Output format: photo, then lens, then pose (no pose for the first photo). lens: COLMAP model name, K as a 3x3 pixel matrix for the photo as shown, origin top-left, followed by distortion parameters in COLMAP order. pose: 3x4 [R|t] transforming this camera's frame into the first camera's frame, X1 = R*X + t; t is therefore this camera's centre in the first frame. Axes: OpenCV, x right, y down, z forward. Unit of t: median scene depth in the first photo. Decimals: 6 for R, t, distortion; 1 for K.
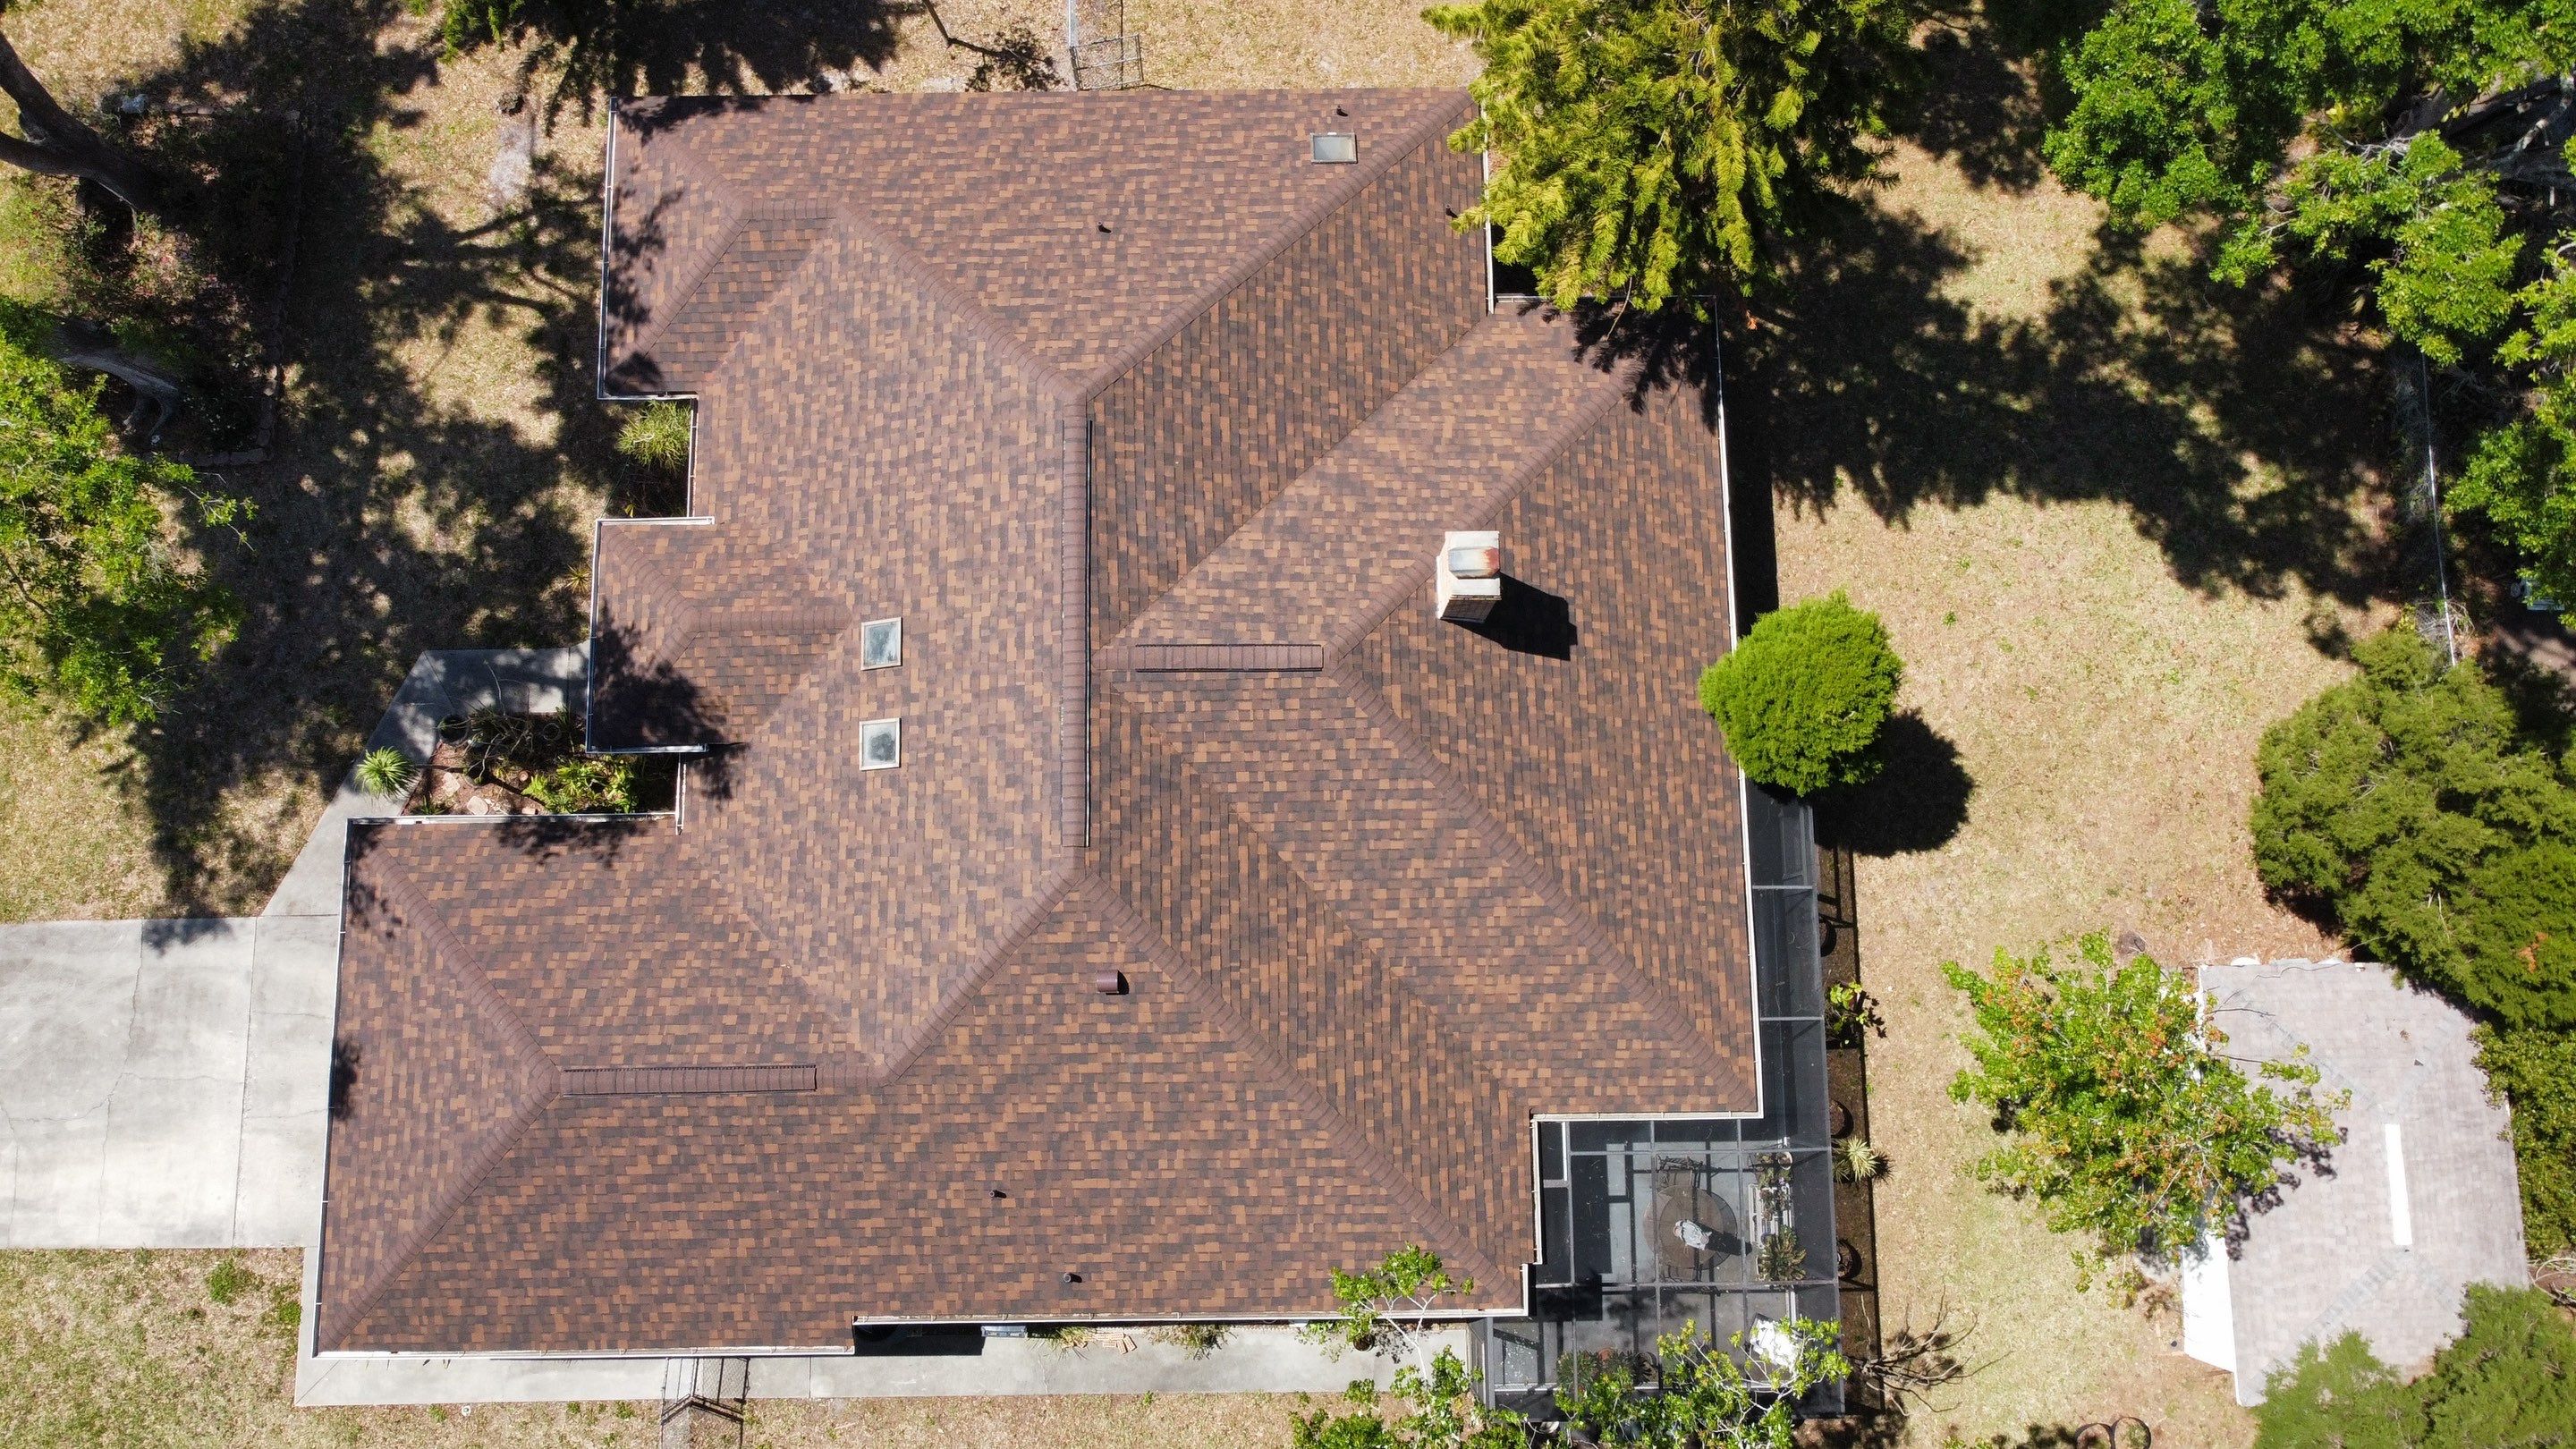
lens RADIAL K [[1949.6, 0, 1244.5], [0, 1949.6, 674.3], [0, 0, 1]] dist [-0.010791, 0.014423]
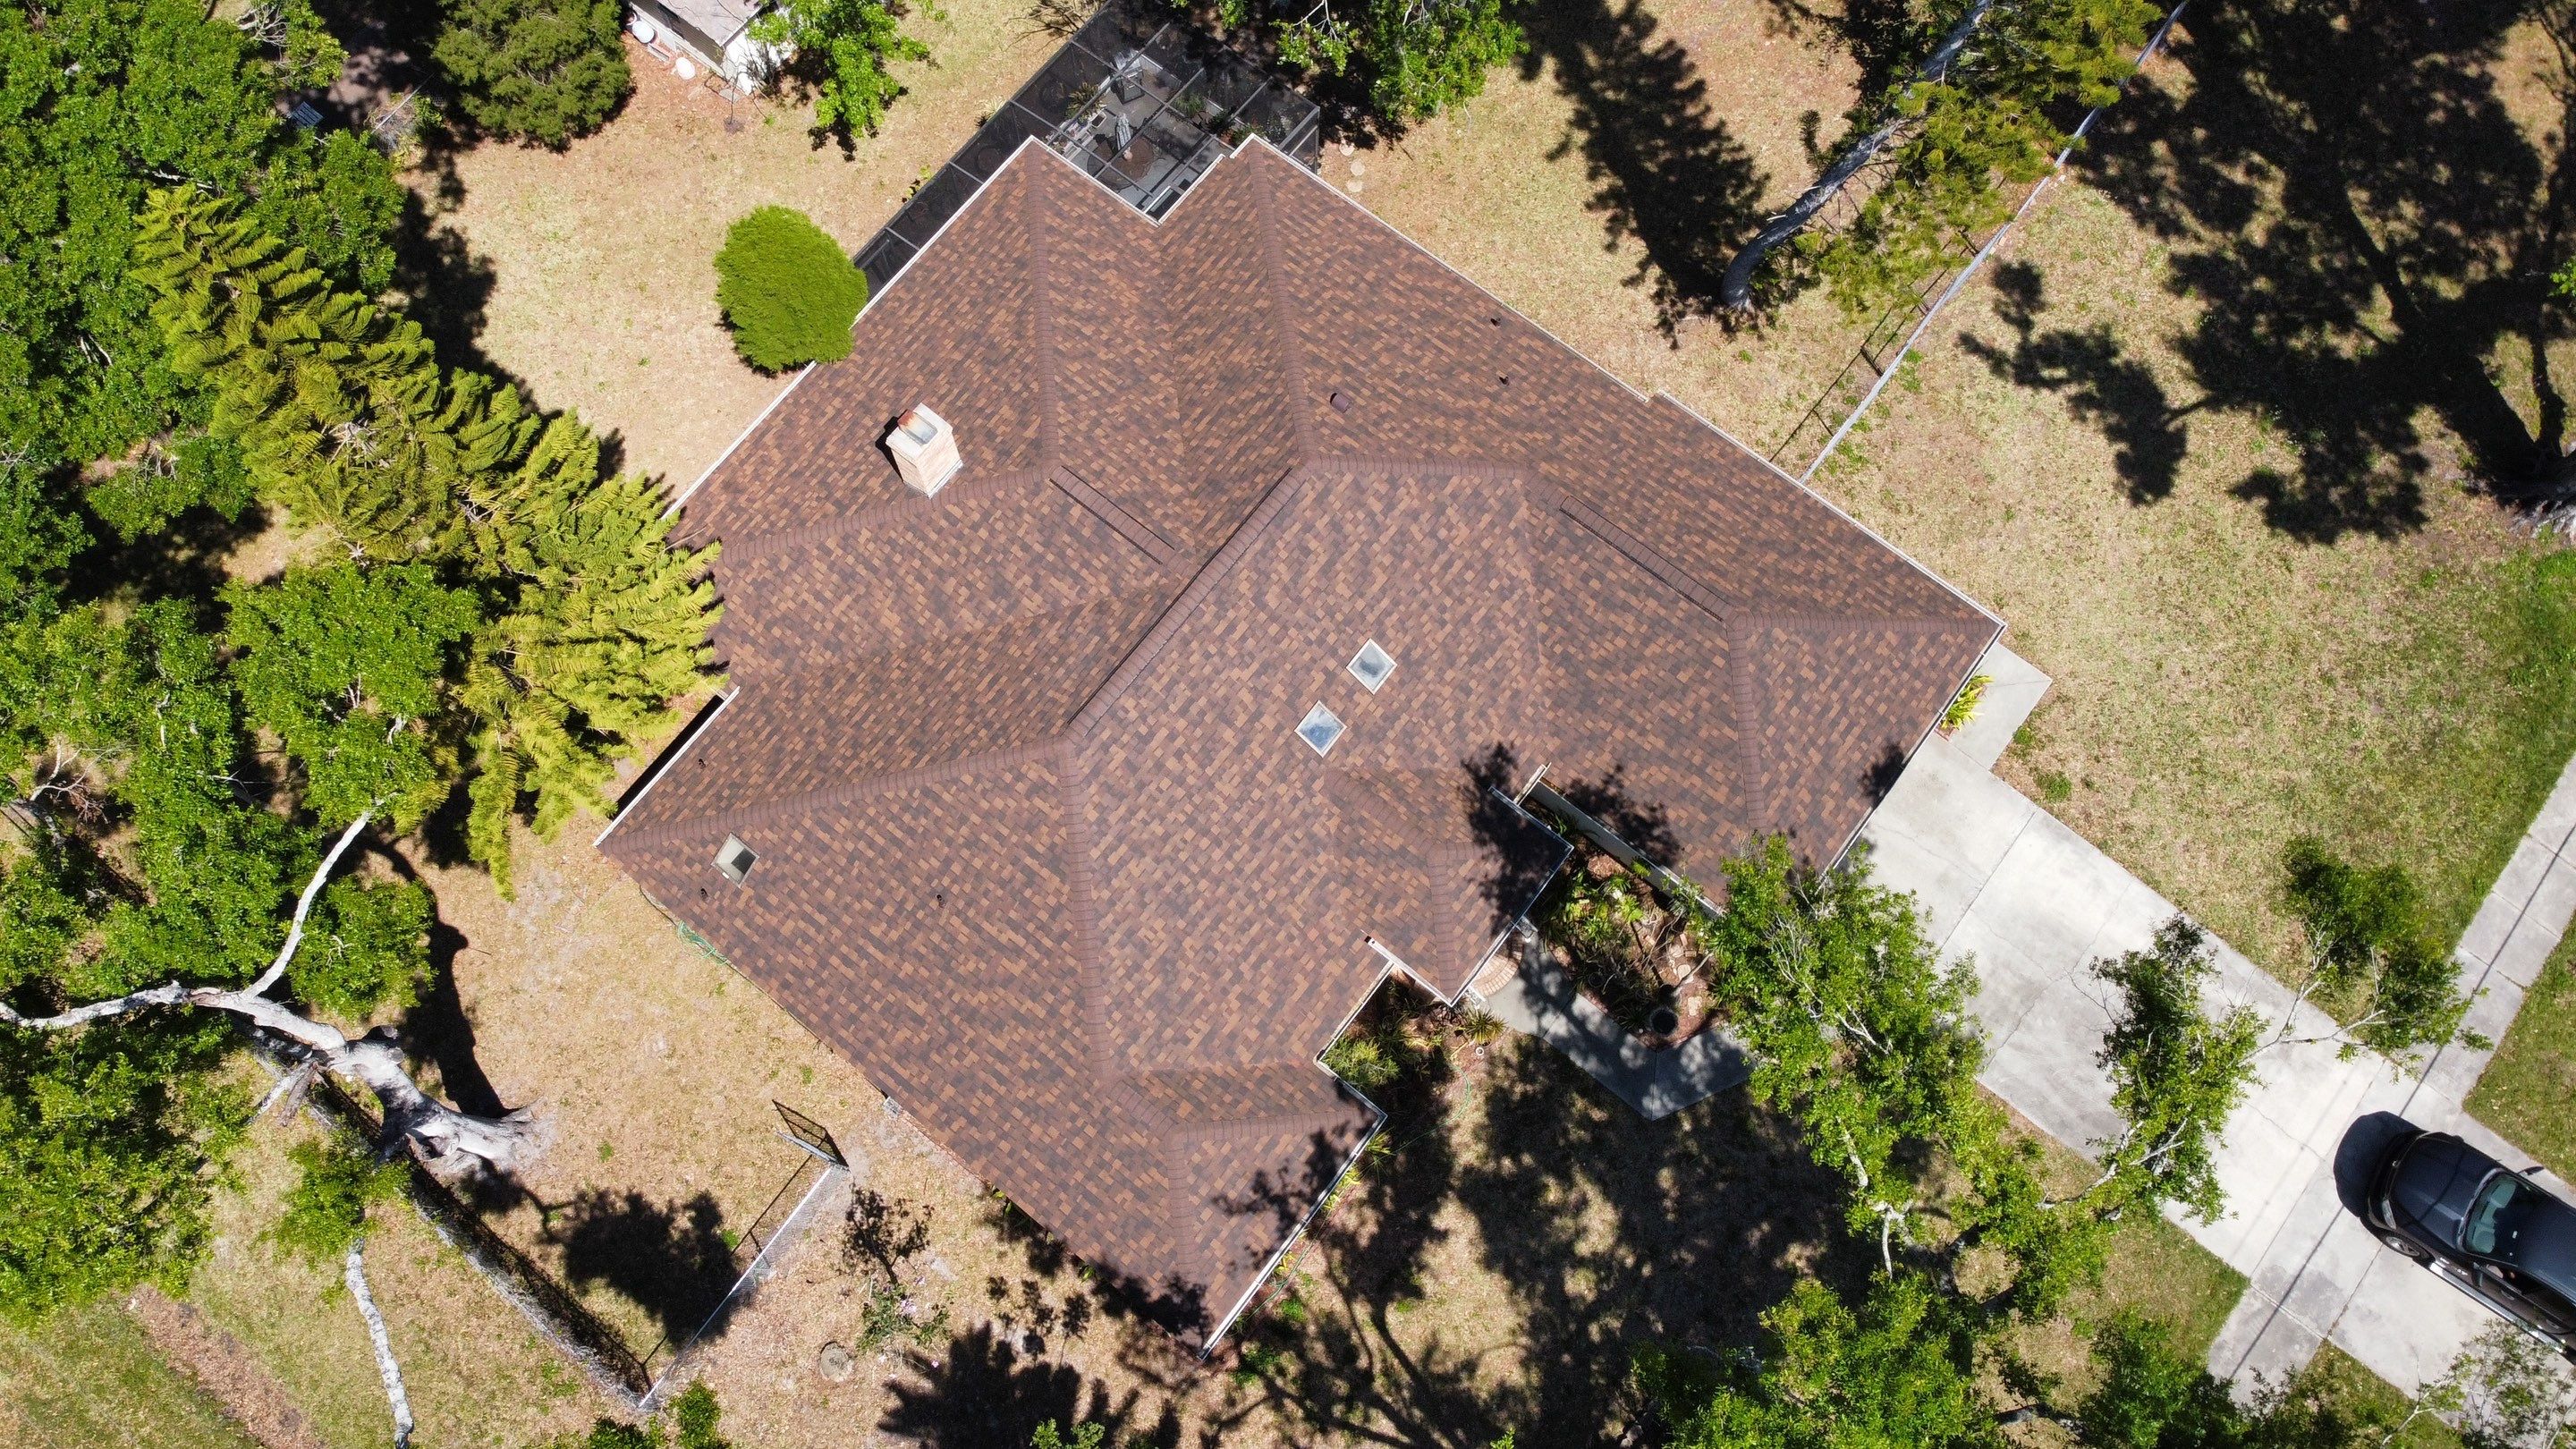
lens RADIAL K [[1949.6, 0, 1266.6], [0, 1949.6, 720.7], [0, 0, 1]] dist [-0.010791, 0.014423]
pose [[-0.775579, -0.597798, 0.202769, -0.389319], [0.622485, -0.670933, 0.402940, -0.501774], [-0.104833, 0.438733, 0.892482, -0.068835]]
